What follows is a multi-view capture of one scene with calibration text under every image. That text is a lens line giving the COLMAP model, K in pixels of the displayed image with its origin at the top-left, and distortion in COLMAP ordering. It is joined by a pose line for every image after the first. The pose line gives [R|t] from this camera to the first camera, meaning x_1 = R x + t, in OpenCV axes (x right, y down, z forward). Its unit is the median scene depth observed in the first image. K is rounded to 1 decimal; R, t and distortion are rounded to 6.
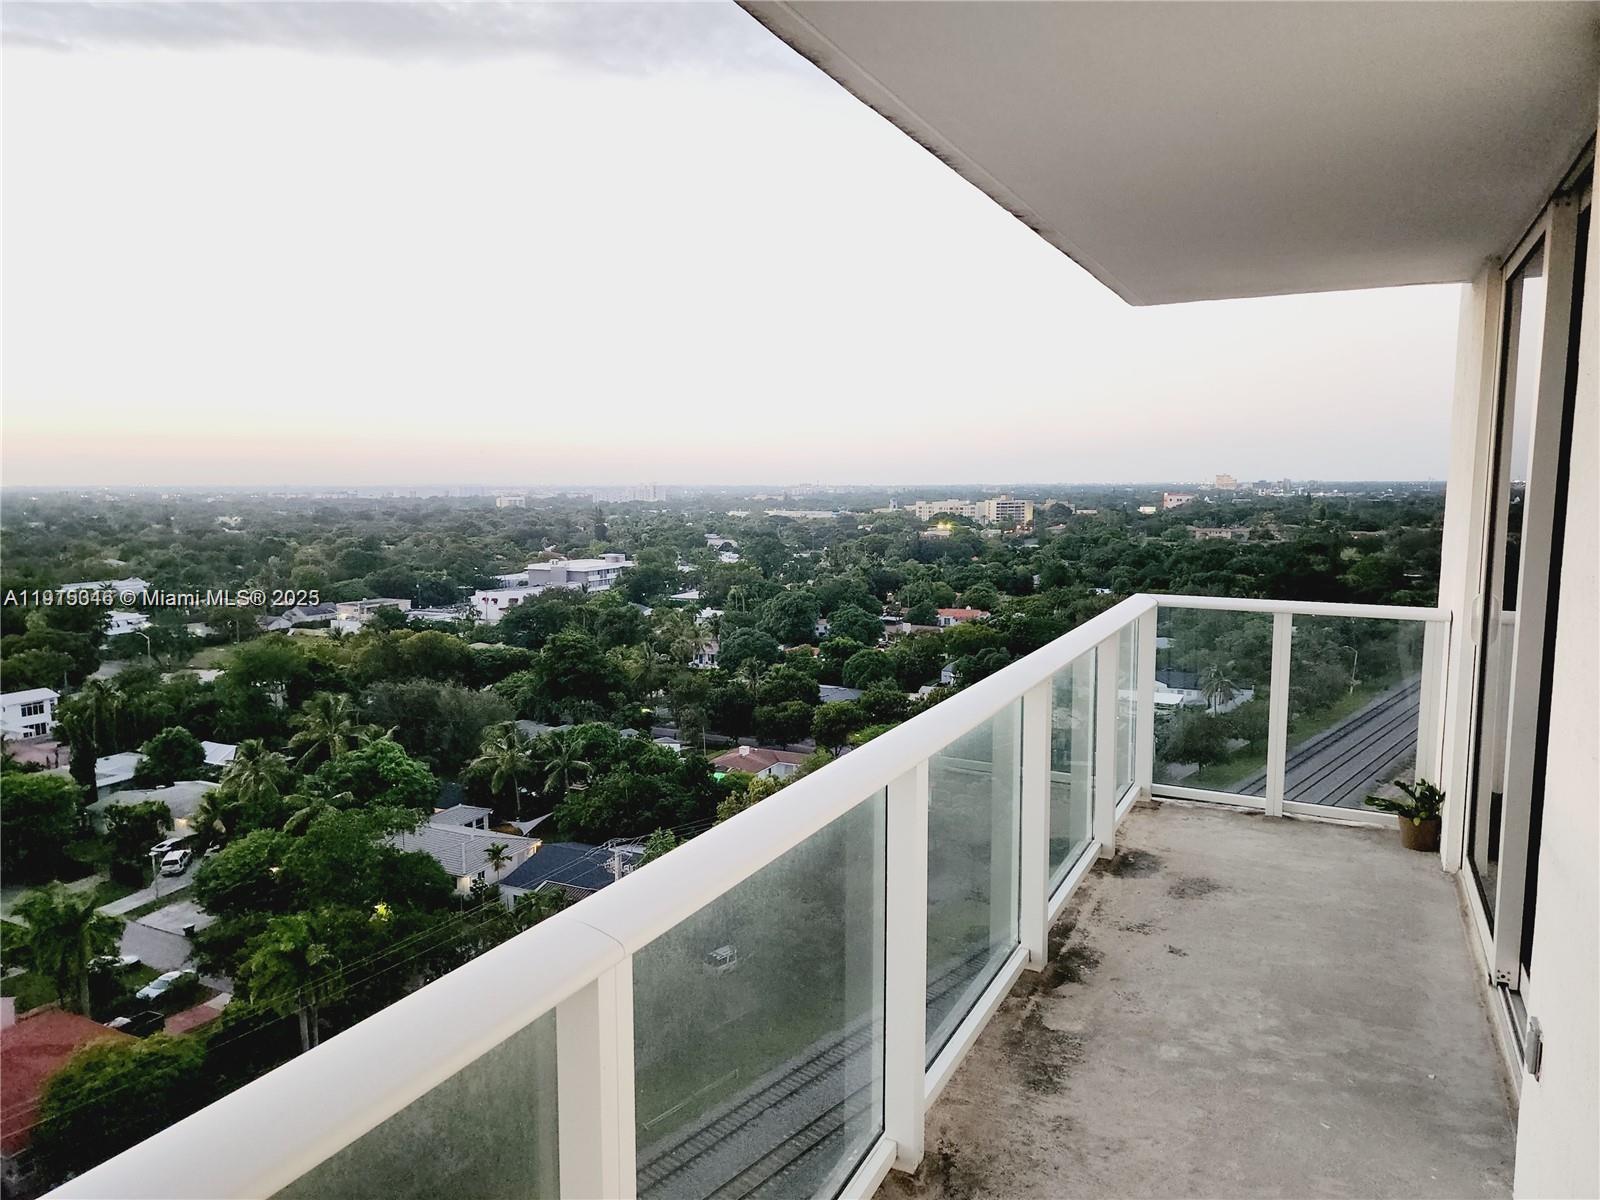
lens RADIAL K [[1065.3, 0, 813.3], [0, 1065.3, 606.5], [0, 0, 1]] dist [0.107333, -0.104108]
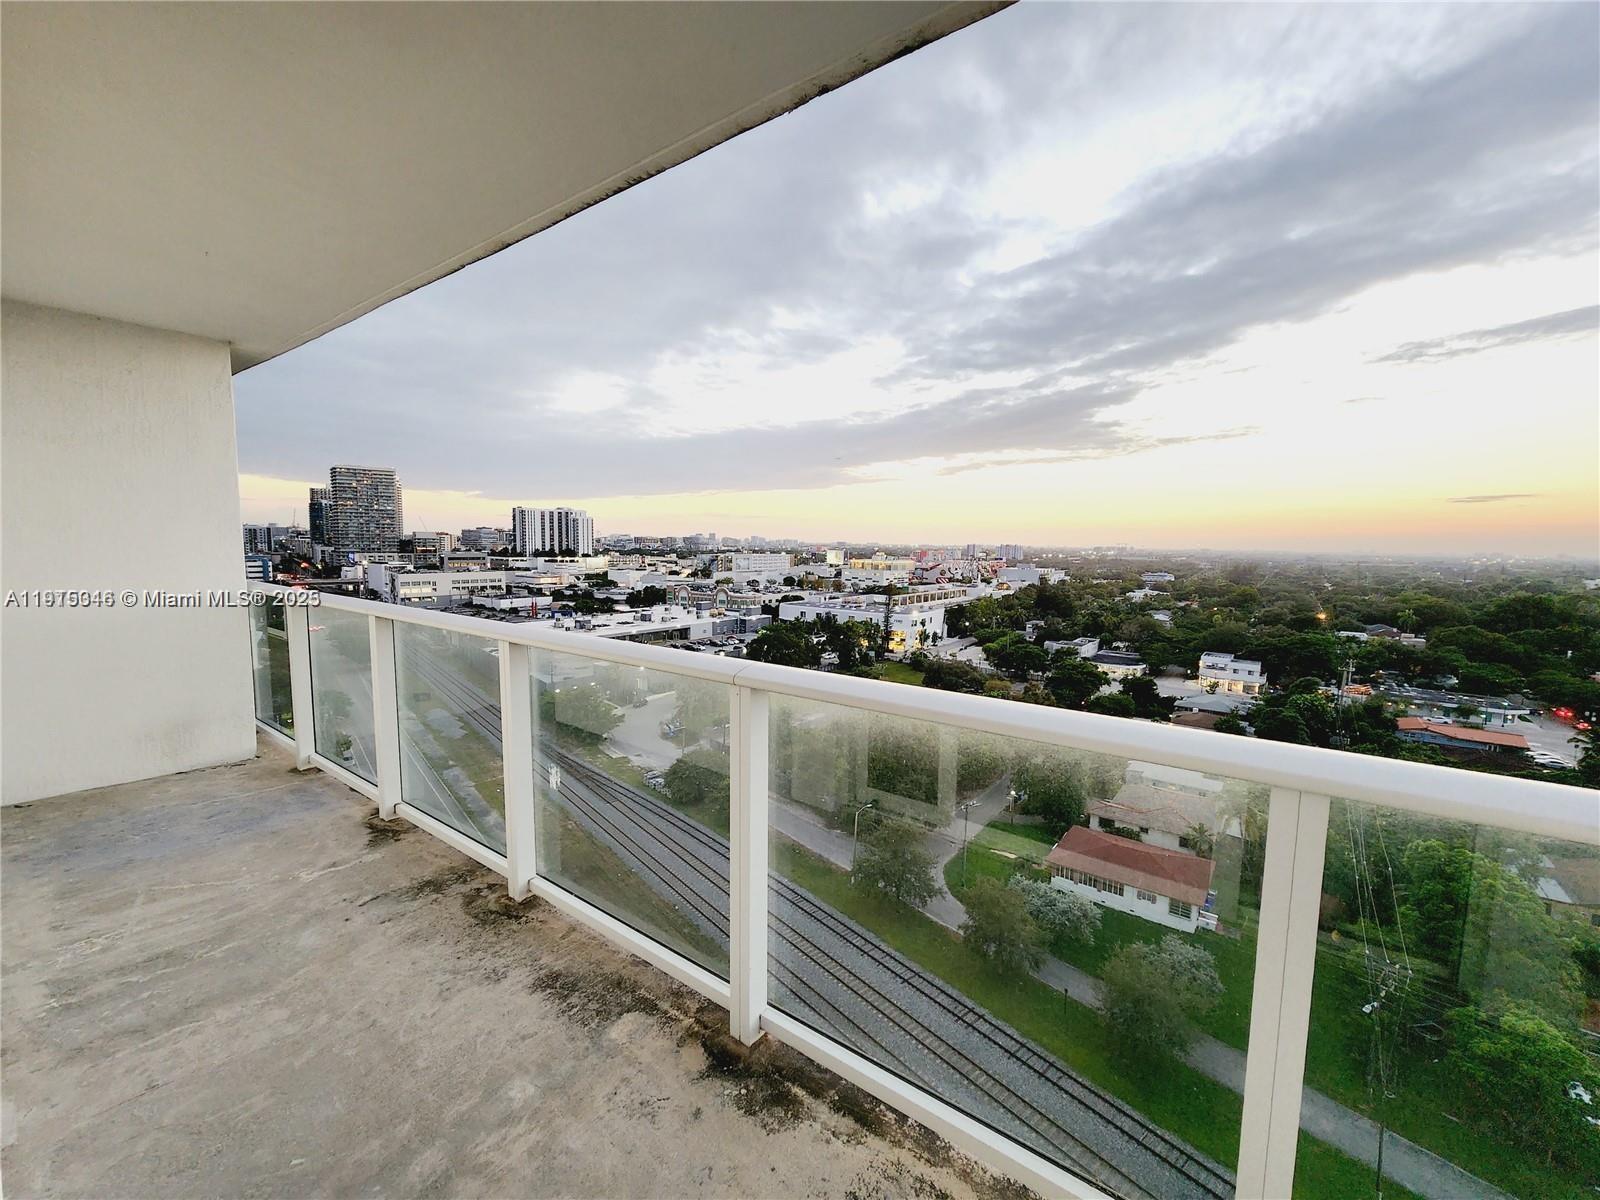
lens RADIAL K [[664.1, 0, 801.1], [0, 664.1, 609.6], [0, 0, 1]] dist [0.001920, -0.000077]
pose [[-0.178849, 0.102121, -0.978562, 0.742730], [-0.132048, 0.983109, 0.126730, -0.064786], [0.974975, 0.151882, -0.162343, 1.202485]]
